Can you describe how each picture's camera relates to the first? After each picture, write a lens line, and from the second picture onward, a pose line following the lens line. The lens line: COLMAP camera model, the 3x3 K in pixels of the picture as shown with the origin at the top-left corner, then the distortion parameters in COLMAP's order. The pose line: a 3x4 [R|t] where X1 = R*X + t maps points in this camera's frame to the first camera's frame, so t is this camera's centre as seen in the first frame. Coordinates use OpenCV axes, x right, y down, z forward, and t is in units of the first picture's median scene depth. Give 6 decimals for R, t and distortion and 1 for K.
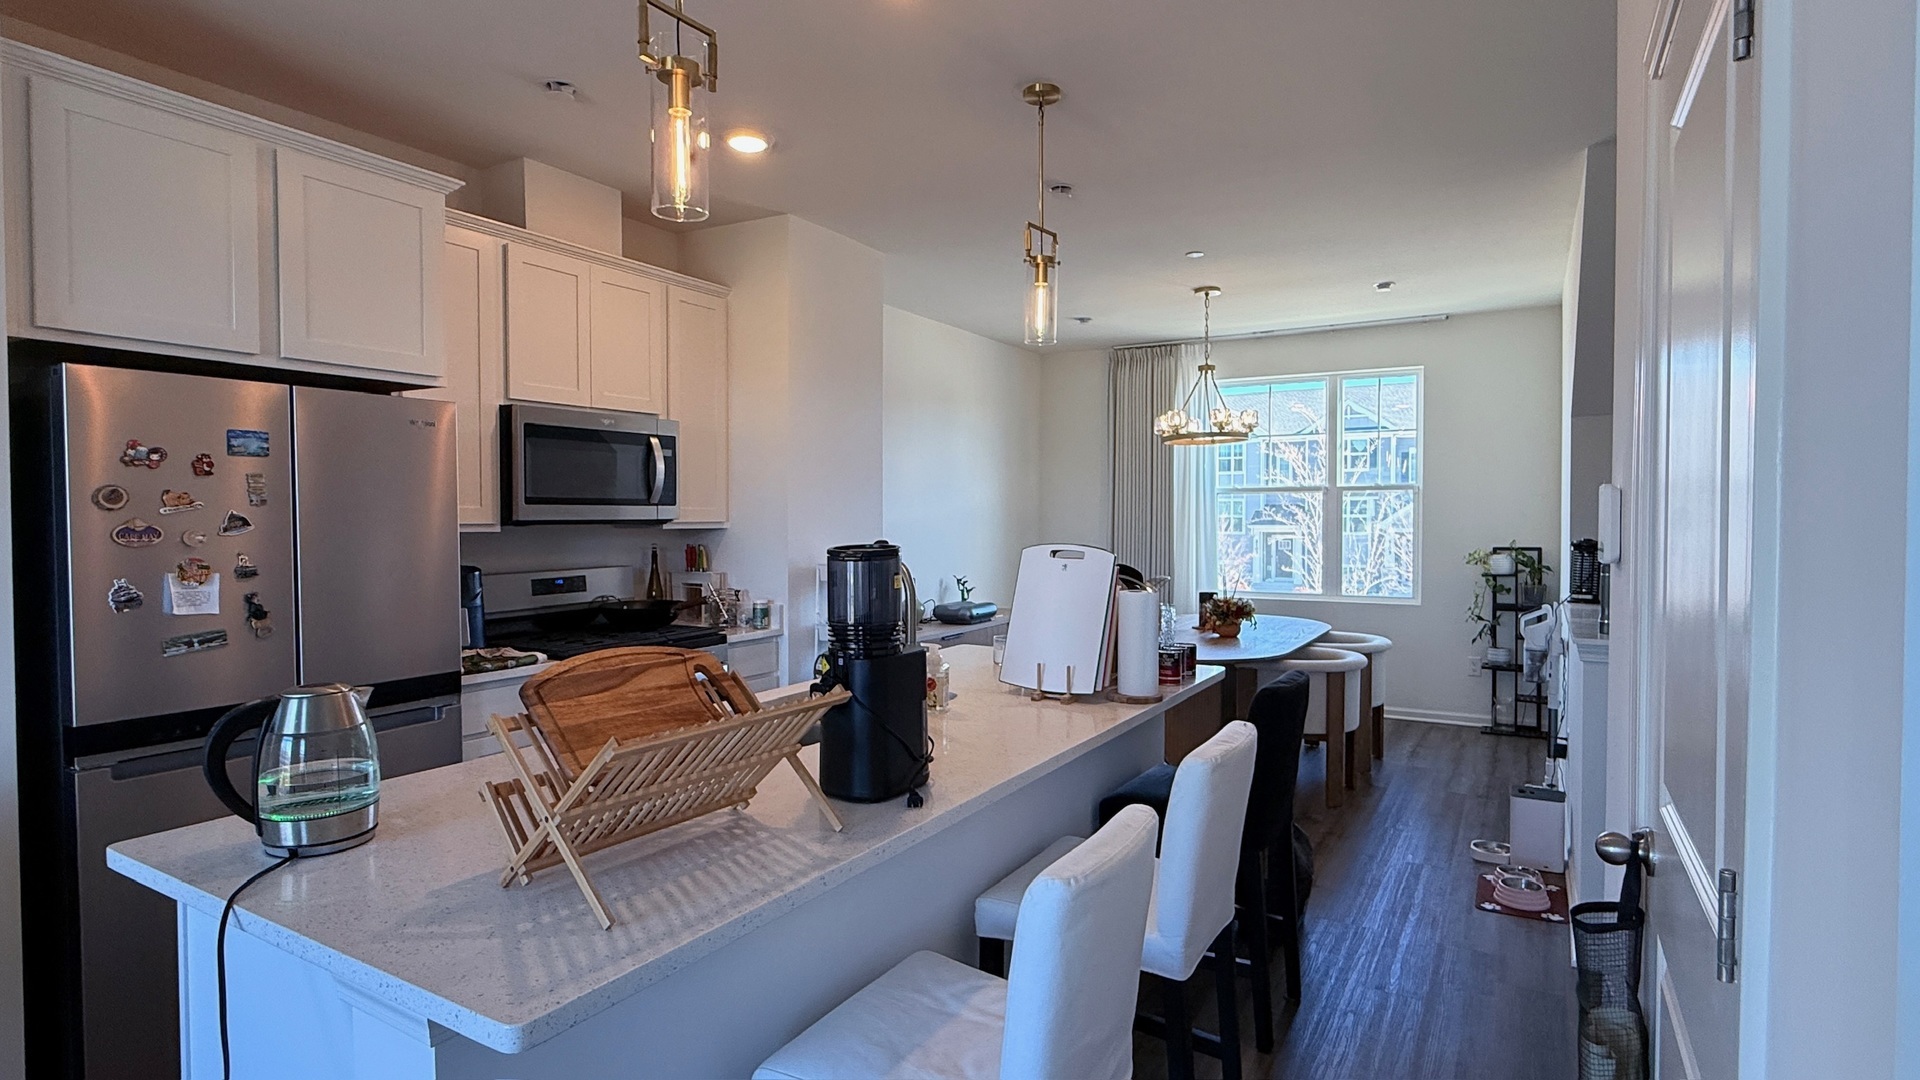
lens RADIAL K [[962.4, 0, 963.5], [0, 962.4, 540.2], [0, 0, 1]] dist [0.002926, -0.000077]
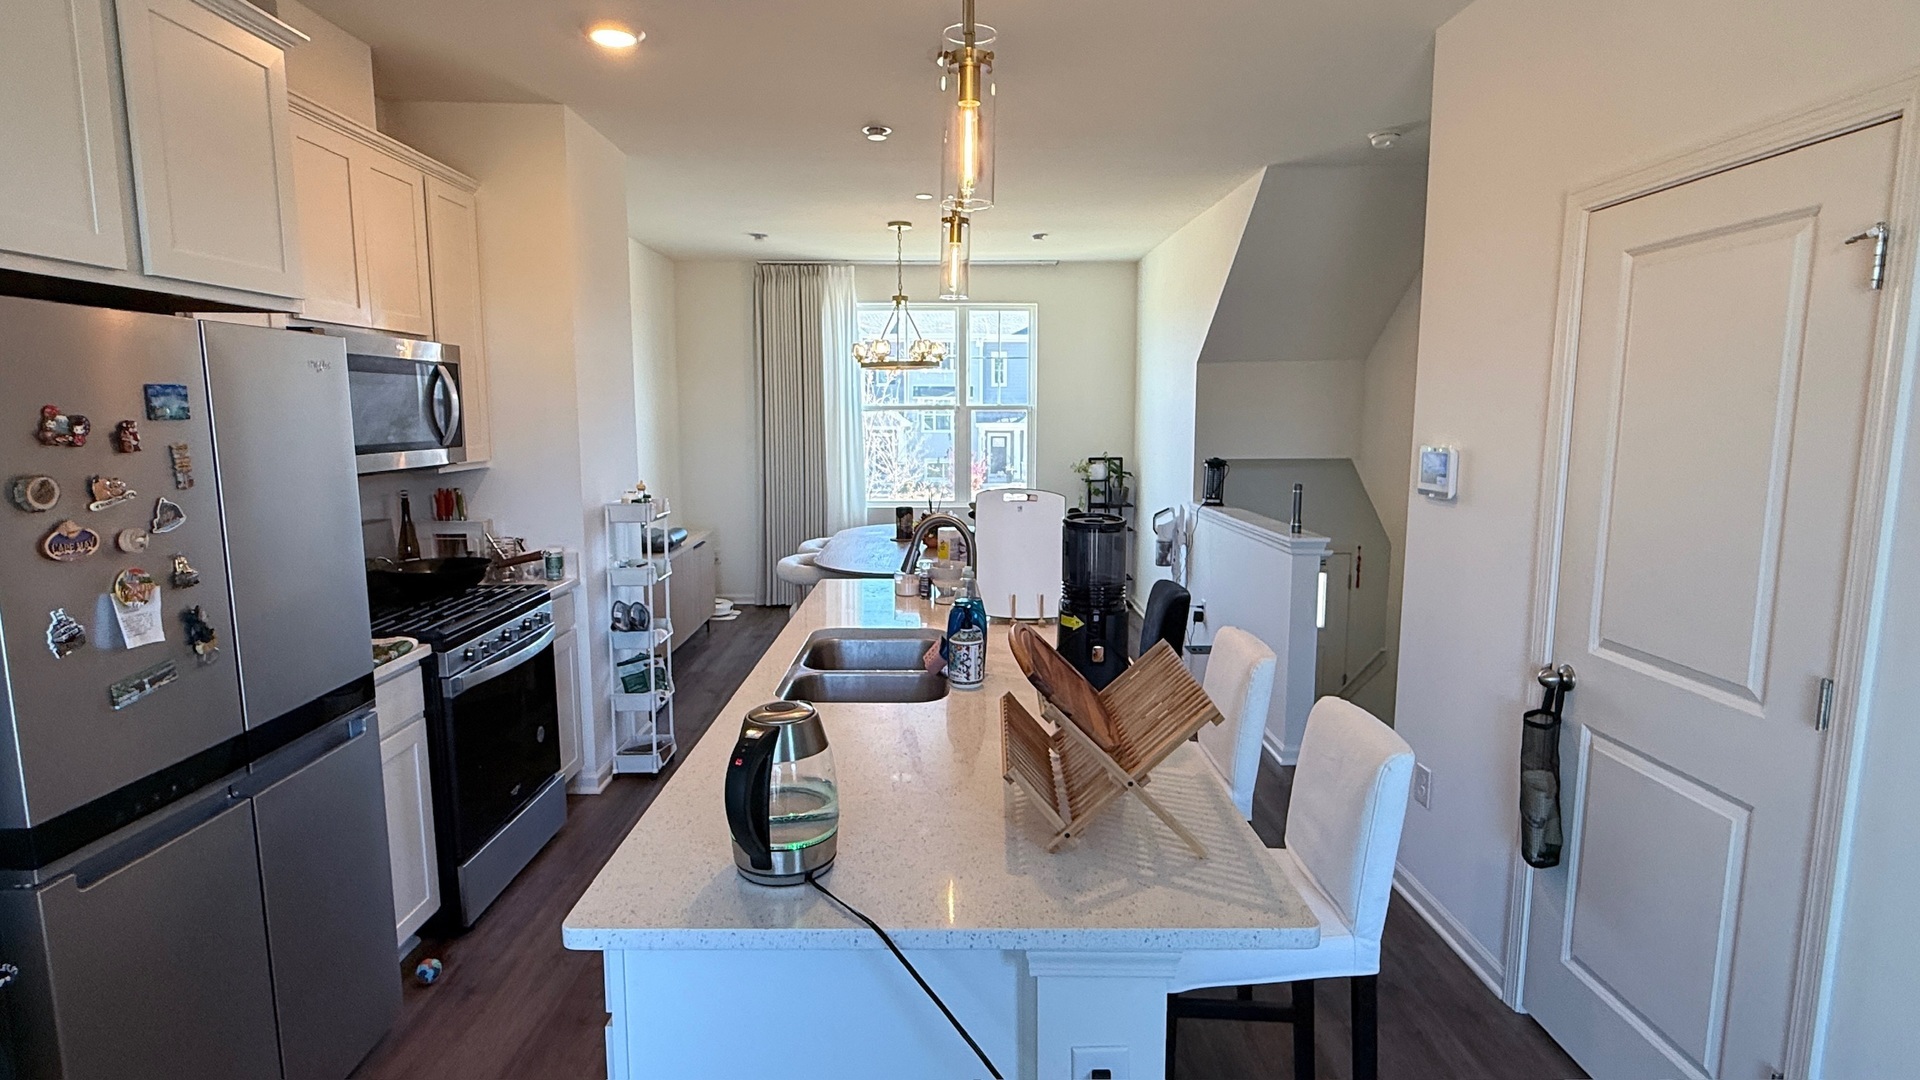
lens RADIAL K [[962.4, 0, 961.4], [0, 962.4, 537.7], [0, 0, 1]] dist [0.002926, -0.000077]
pose [[0.854563, -0.067545, 0.514937, -0.257687], [0.013273, 0.994023, 0.108360, -0.029736], [-0.519178, -0.085765, 0.850352, 0.029886]]
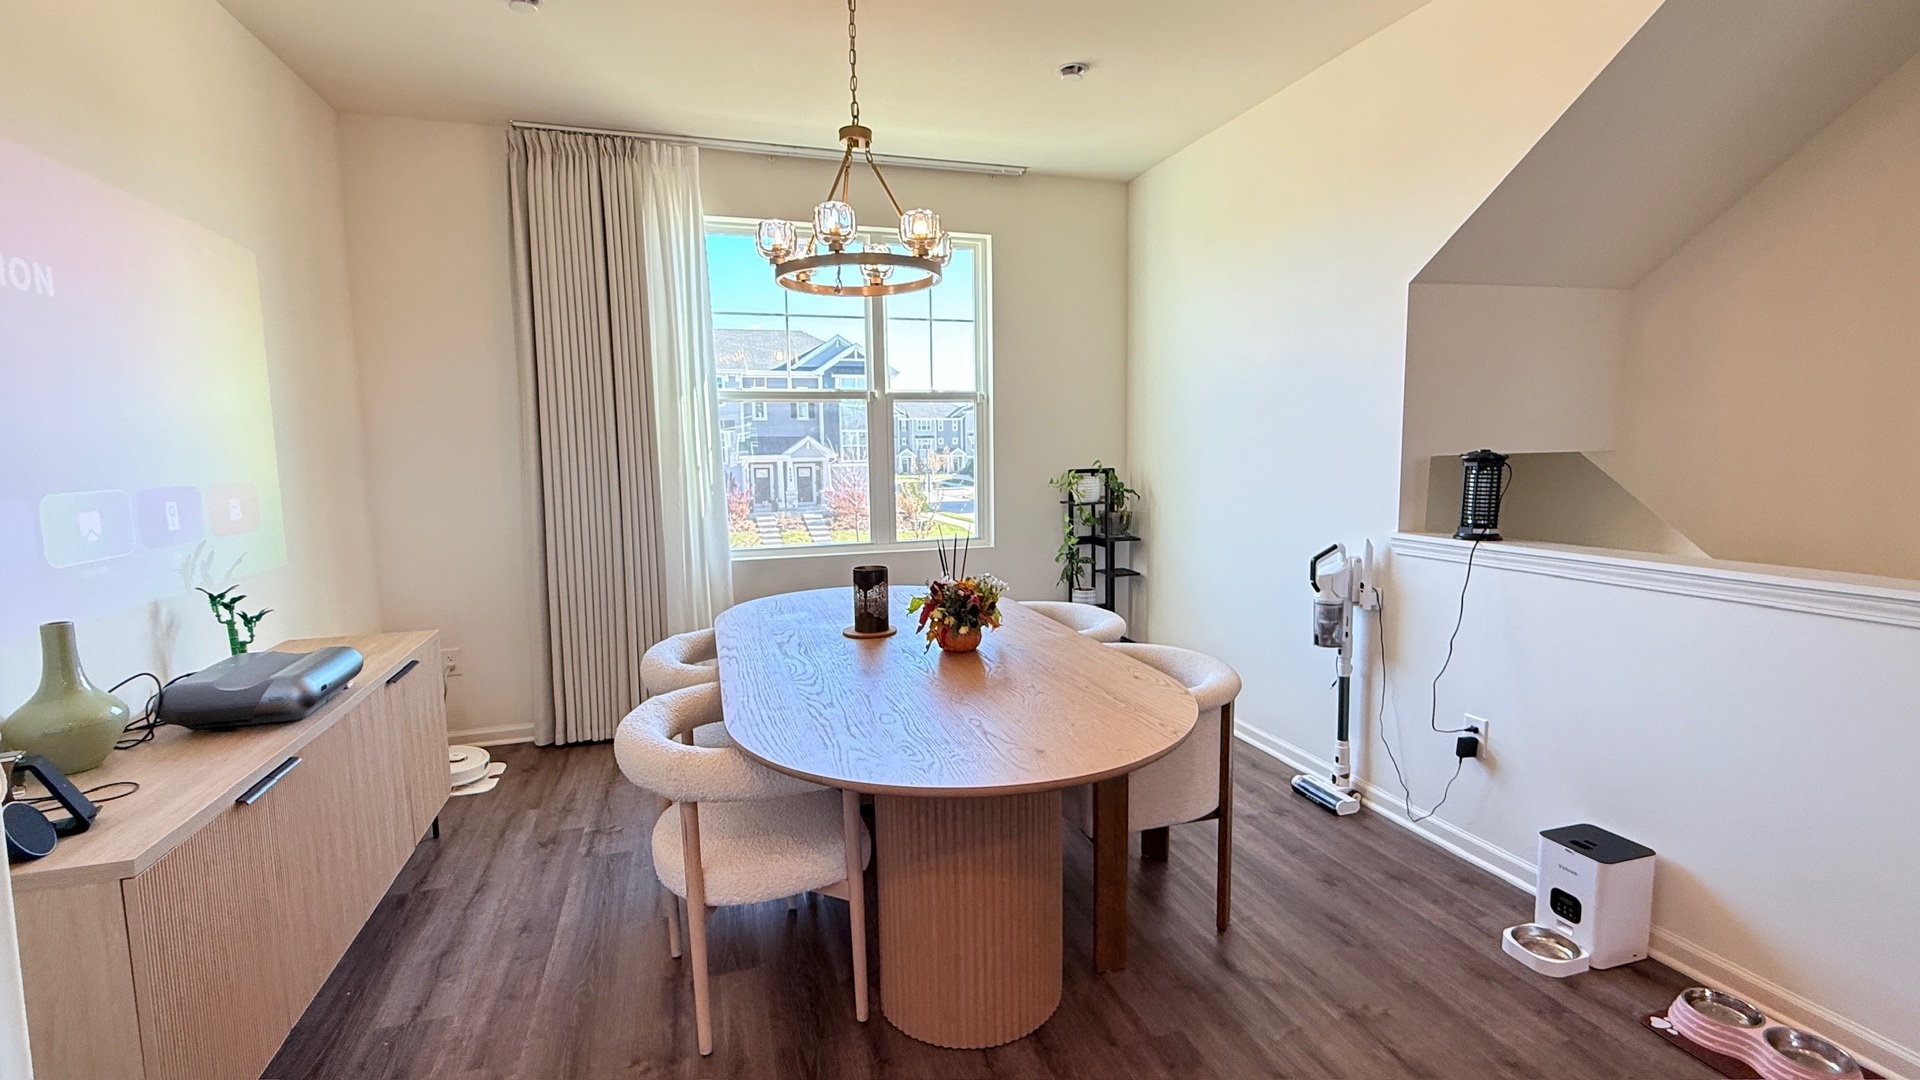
lens RADIAL K [[837.4, 0, 959.7], [0, 837.4, 538.1], [0, 0, 1]] dist [0.000566, 0.000450]
pose [[0.671268, -0.091355, 0.735564, -0.058073], [0.033039, 0.995077, 0.093435, -0.005039], [-0.740478, -0.038418, 0.670981, 0.645514]]
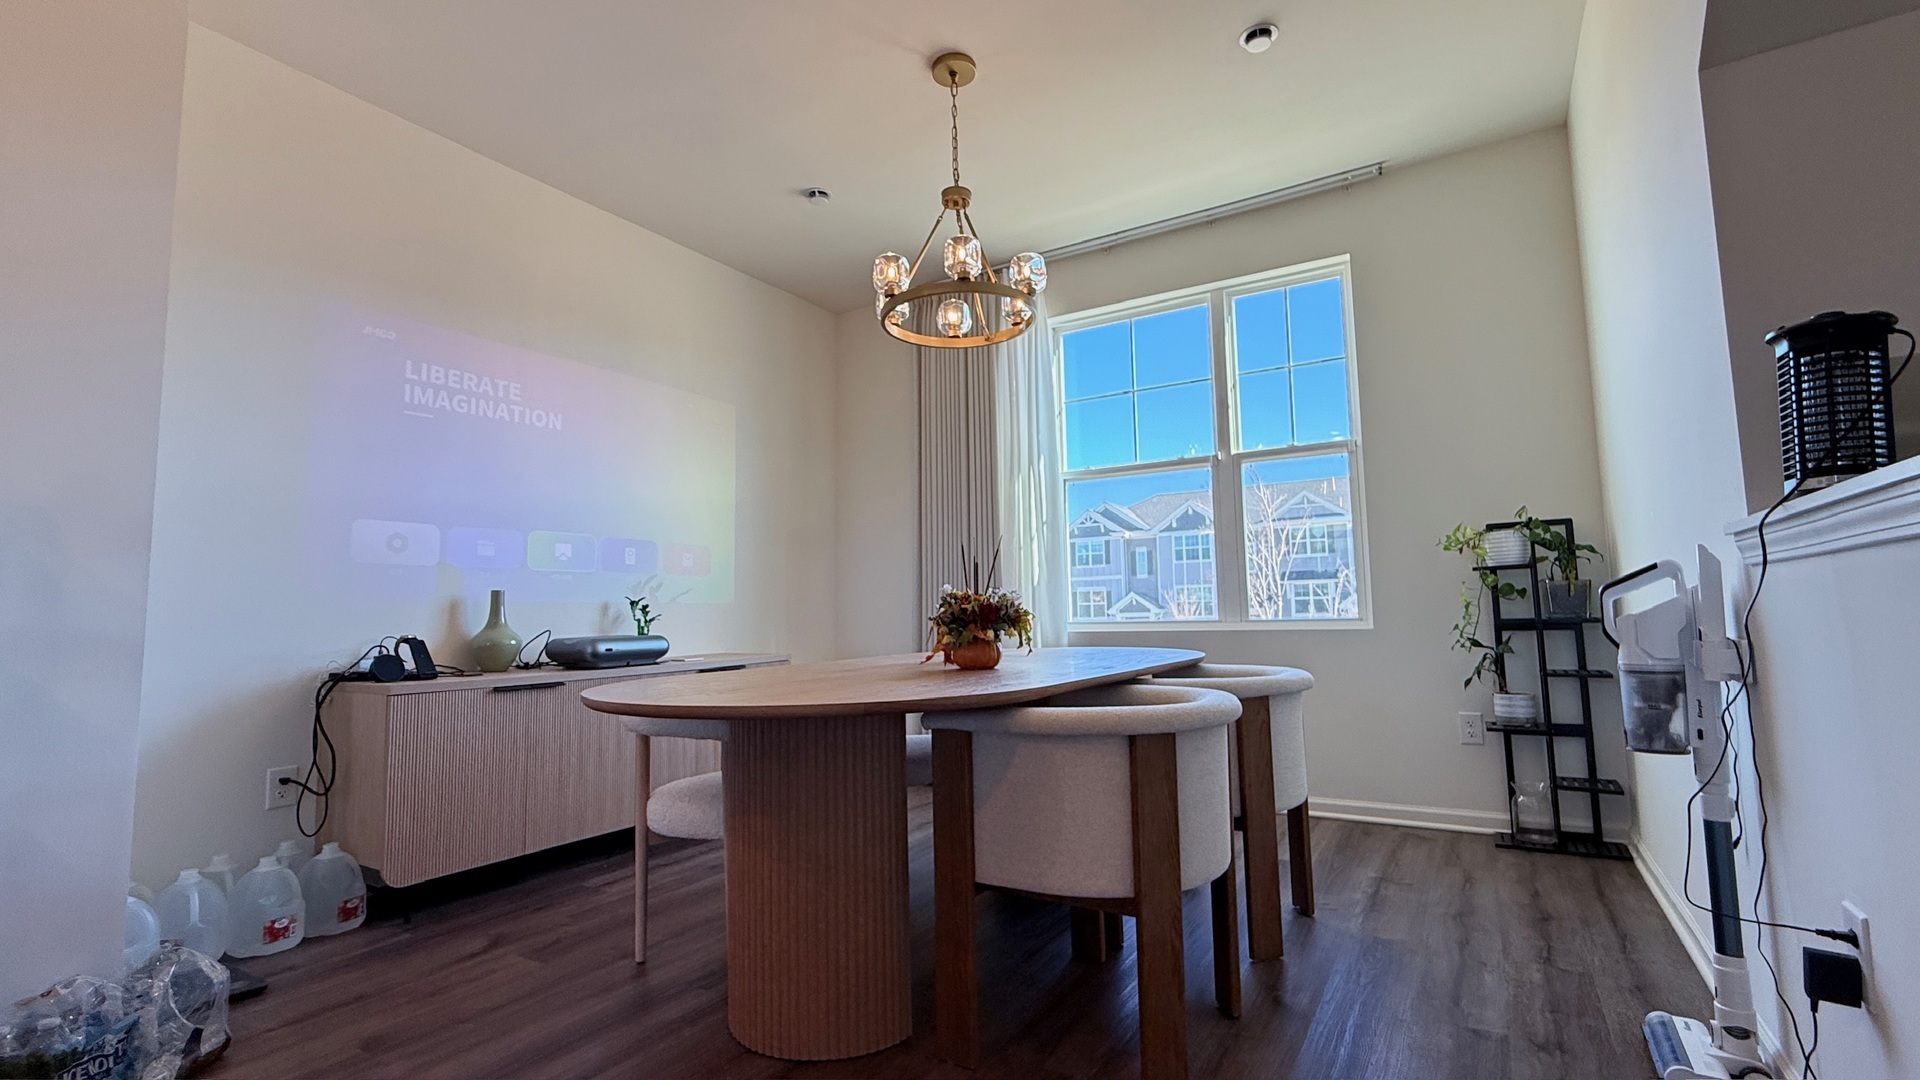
lens RADIAL K [[837.4, 0, 961.5], [0, 837.4, 545.0], [0, 0, 1]] dist [0.000566, 0.000450]
pose [[0.999575, -0.022221, -0.018872, 0.258620], [0.020041, 0.993865, -0.108772, 0.077784], [0.021173, 0.108348, 0.993888, 0.529214]]
